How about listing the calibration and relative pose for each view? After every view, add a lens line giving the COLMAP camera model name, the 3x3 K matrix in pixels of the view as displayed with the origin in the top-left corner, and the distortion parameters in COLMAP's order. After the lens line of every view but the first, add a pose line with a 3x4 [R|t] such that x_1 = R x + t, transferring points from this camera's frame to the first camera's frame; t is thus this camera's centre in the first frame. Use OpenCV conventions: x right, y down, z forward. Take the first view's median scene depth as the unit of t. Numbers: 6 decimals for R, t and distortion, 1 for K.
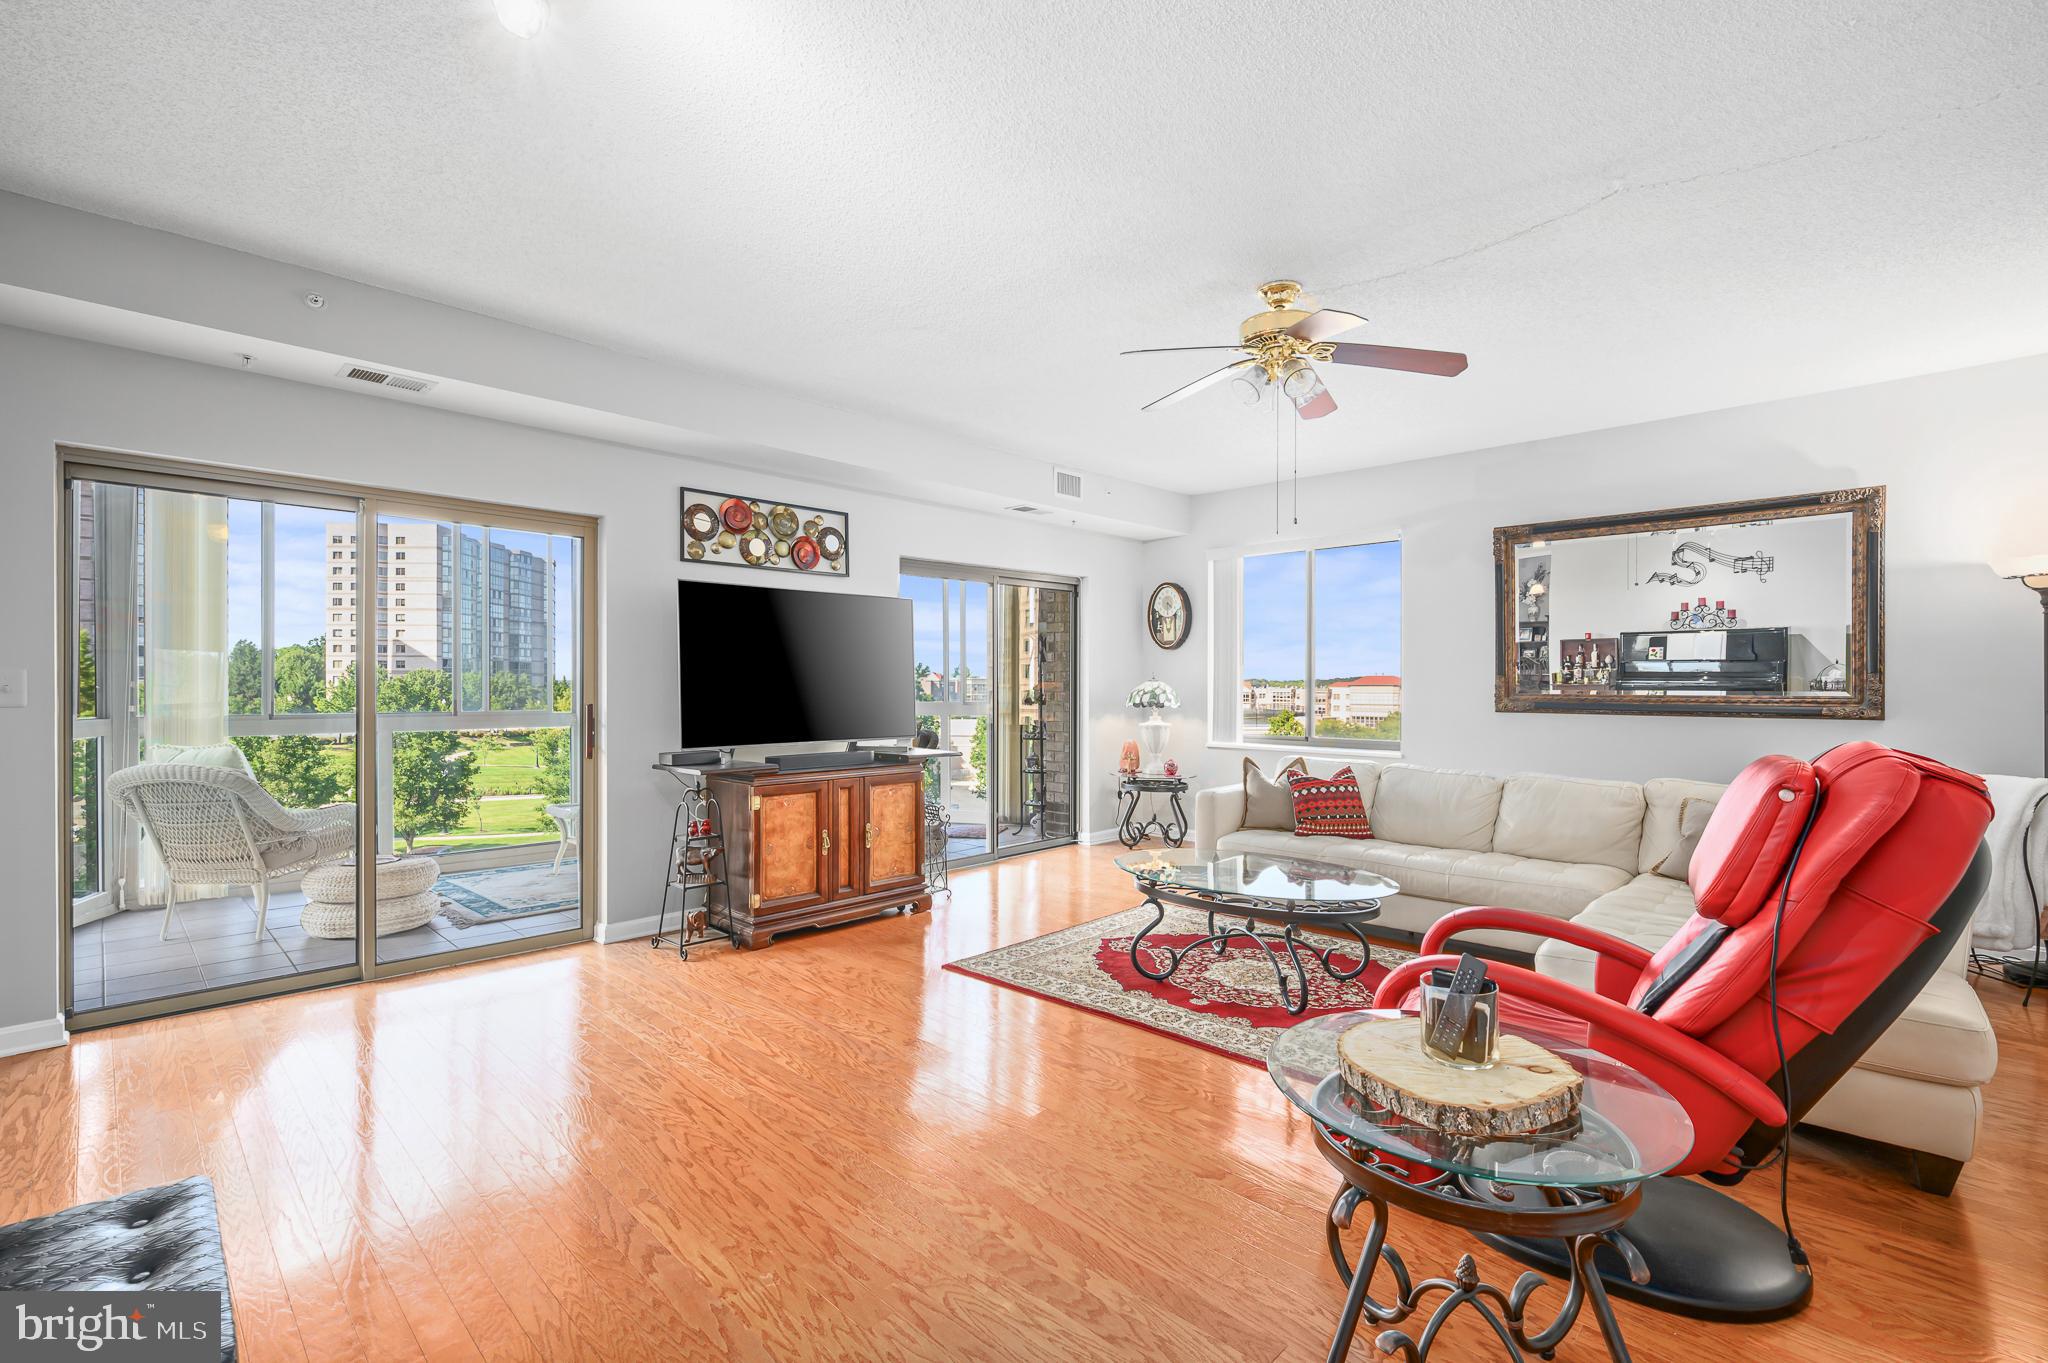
lens RADIAL K [[905.3, 0, 1046.1], [0, 905.3, 677.3], [0, 0, 1]] dist [0.020616, -0.000126]
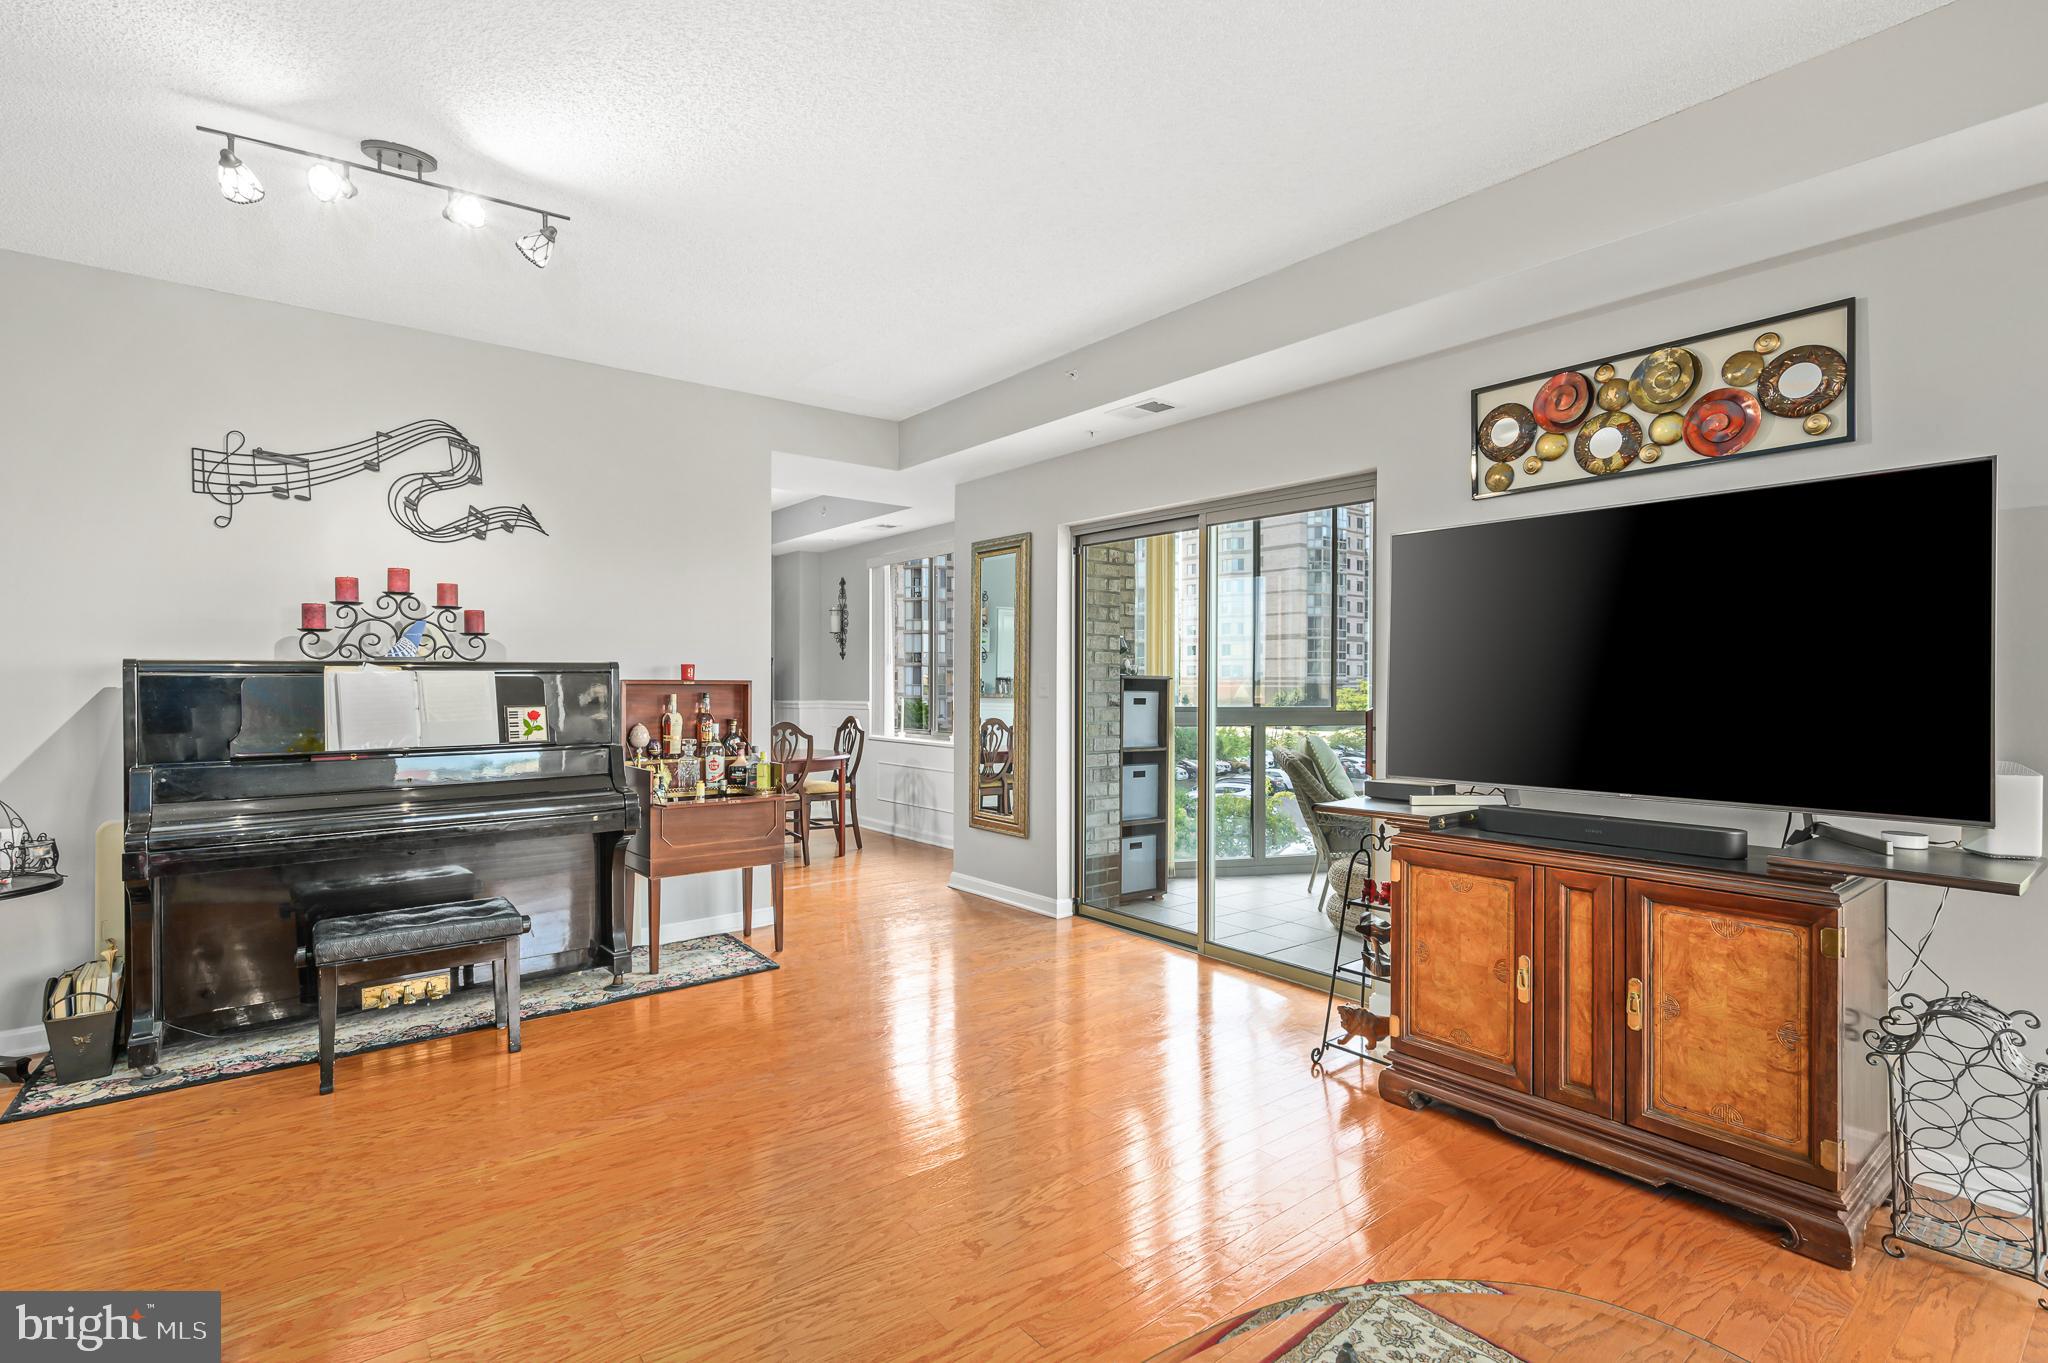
lens RADIAL K [[956.3, 0, 1029.5], [0, 956.3, 690.2], [0, 0, 1]] dist [-0.004406, 0.000626]
pose [[-0.130254, 0.007996, -0.991448, 0.343776], [0.006409, 0.999953, 0.007223, 0.005379], [0.991460, -0.005413, -0.130300, 0.767546]]
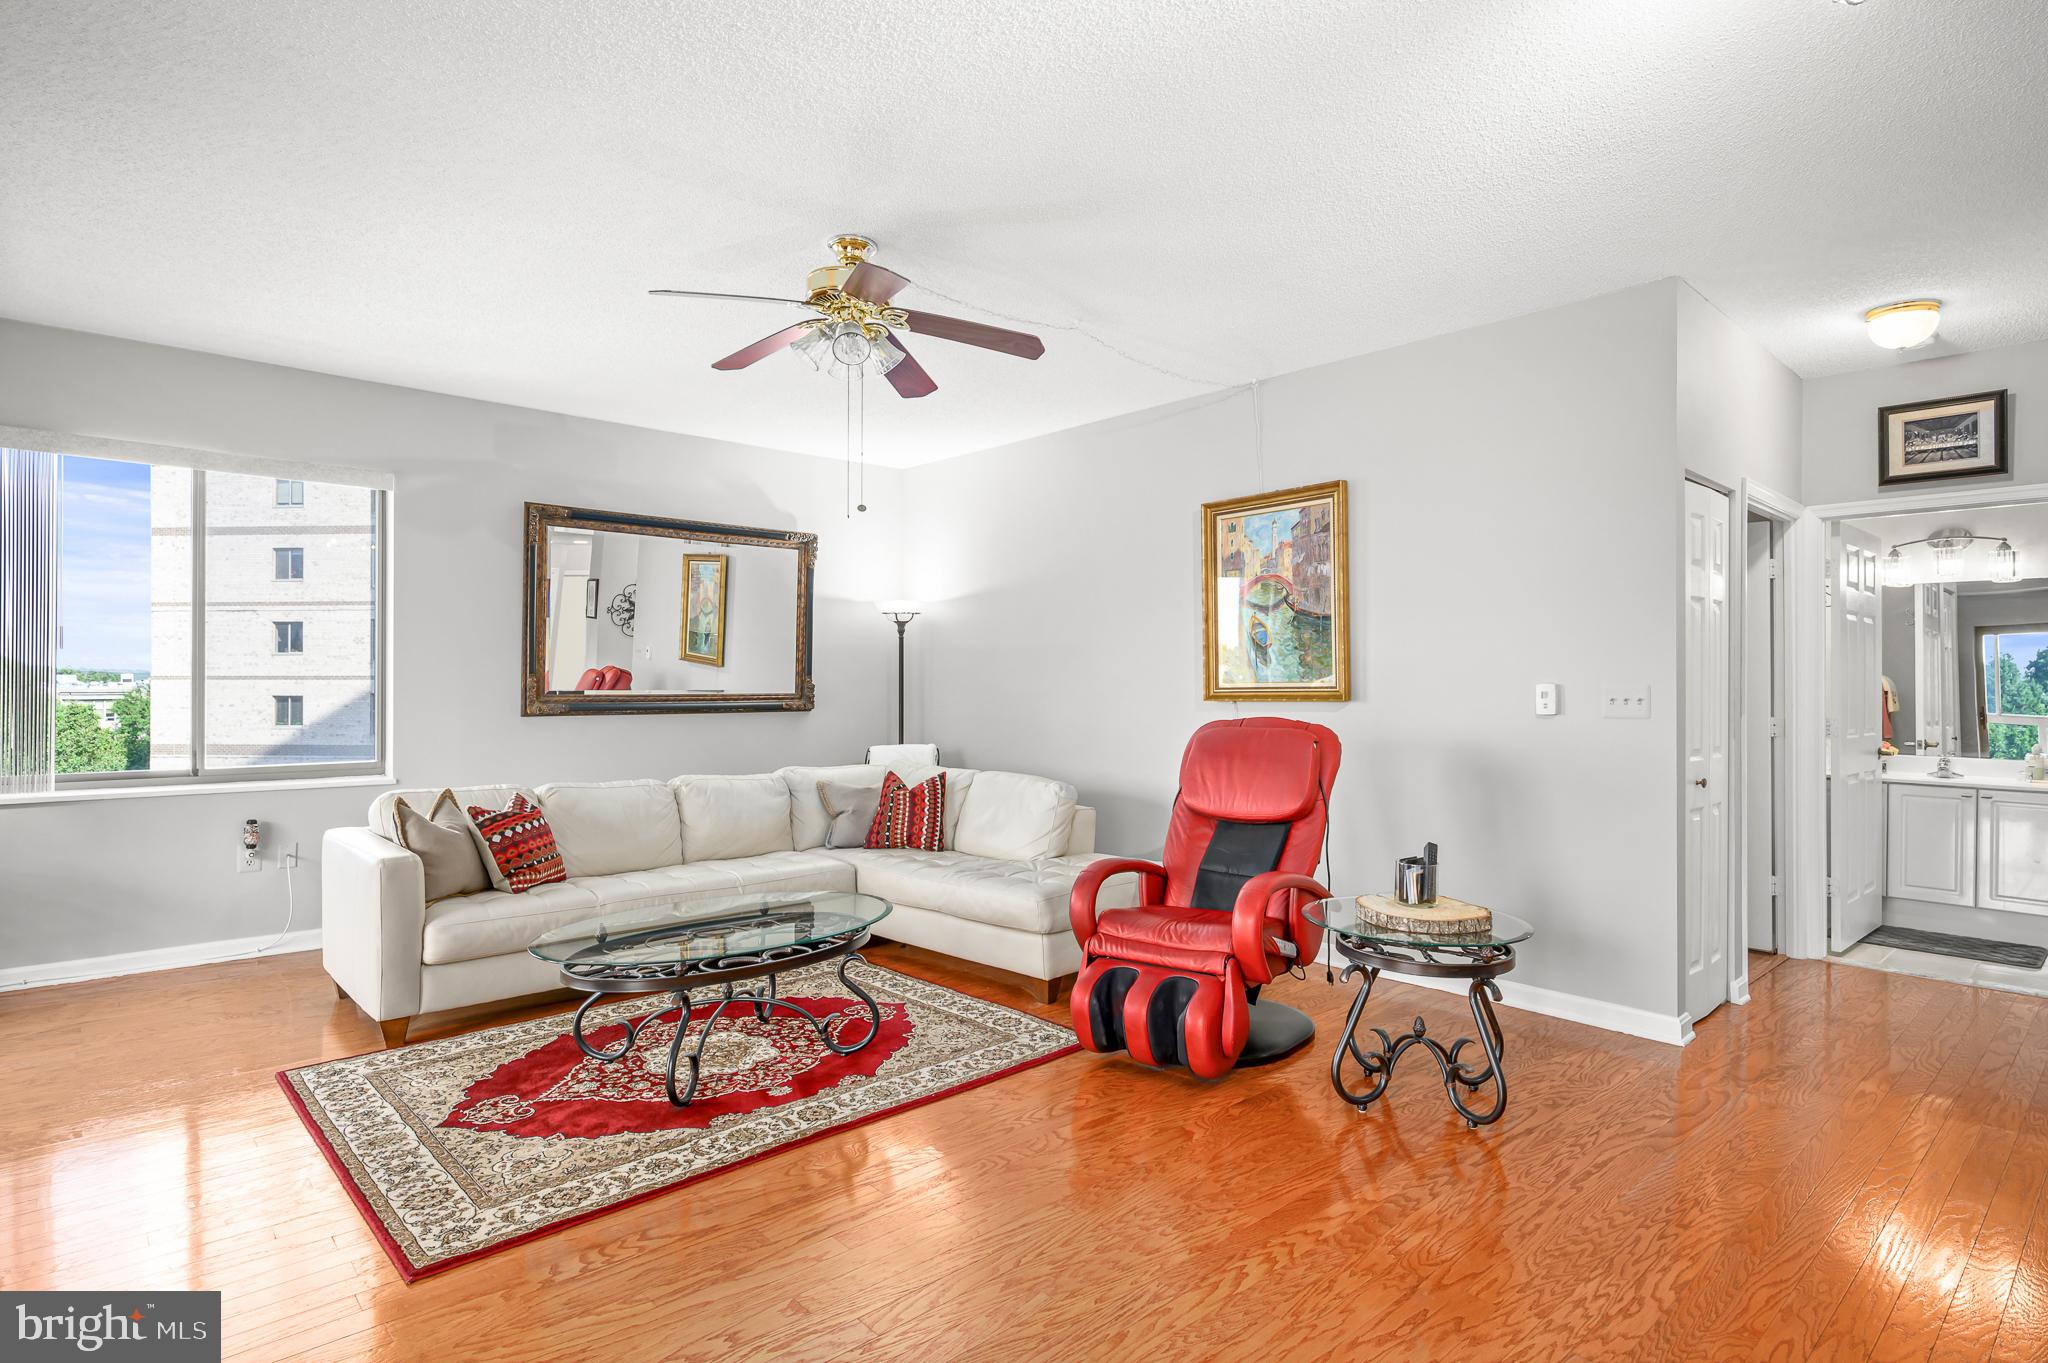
lens RADIAL K [[1050.7, 0, 1007.8], [0, 1050.7, 684.9], [0, 0, 1]] dist [-0.012431, -0.000475]
pose [[0.088848, -0.003986, 0.996037, -0.542832], [-0.007395, 0.999962, 0.004661, 0.000565], [-0.996018, -0.007779, 0.088815, 0.552166]]
